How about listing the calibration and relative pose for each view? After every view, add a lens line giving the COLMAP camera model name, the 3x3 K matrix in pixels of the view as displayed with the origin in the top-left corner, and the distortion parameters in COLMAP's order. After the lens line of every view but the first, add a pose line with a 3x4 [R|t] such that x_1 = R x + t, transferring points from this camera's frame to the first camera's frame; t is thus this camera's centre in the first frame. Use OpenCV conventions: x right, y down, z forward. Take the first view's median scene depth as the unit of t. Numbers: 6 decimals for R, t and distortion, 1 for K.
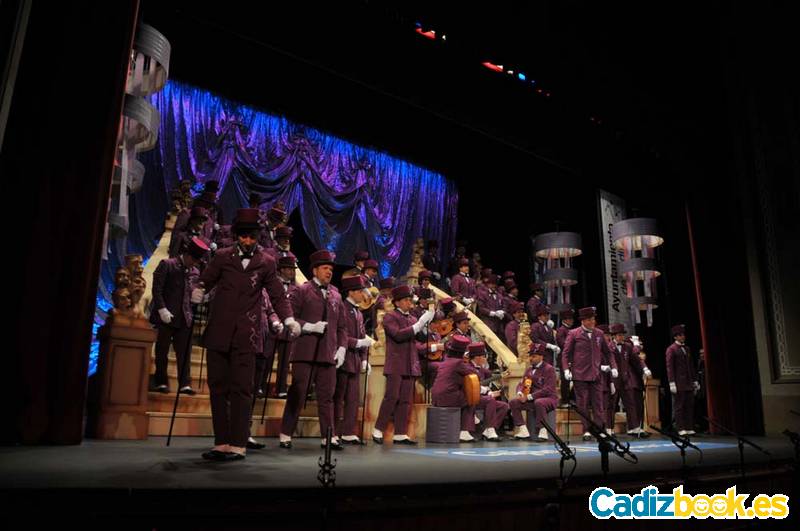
lens RADIAL K [[595.0, 0, 400.8], [0, 595.0, 298.9], [0, 0, 1]] dist [-0.103411, 0.000105]
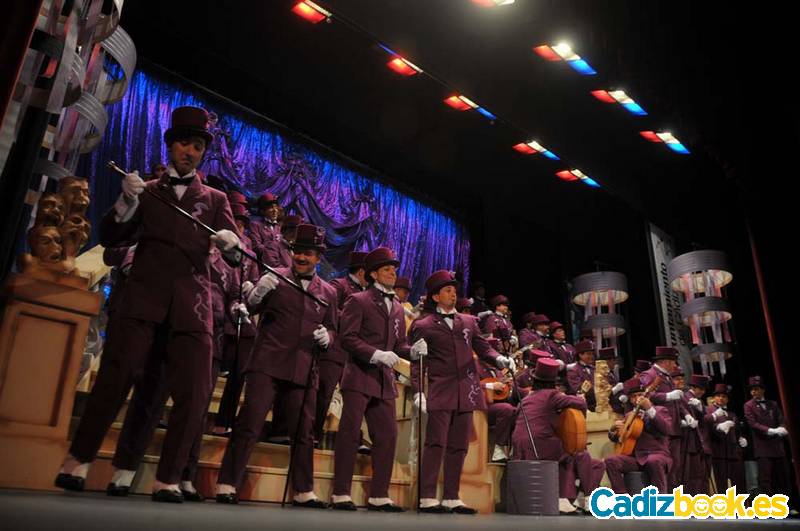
lens RADIAL K [[595.0, 0, 400.8], [0, 595.0, 298.9], [0, 0, 1]] dist [-0.103411, 0.000105]
pose [[0.997518, 0.026883, 0.065077, -0.072707], [-0.015843, 0.986239, -0.164567, 0.065988], [-0.068605, 0.163128, 0.984217, 0.191567]]
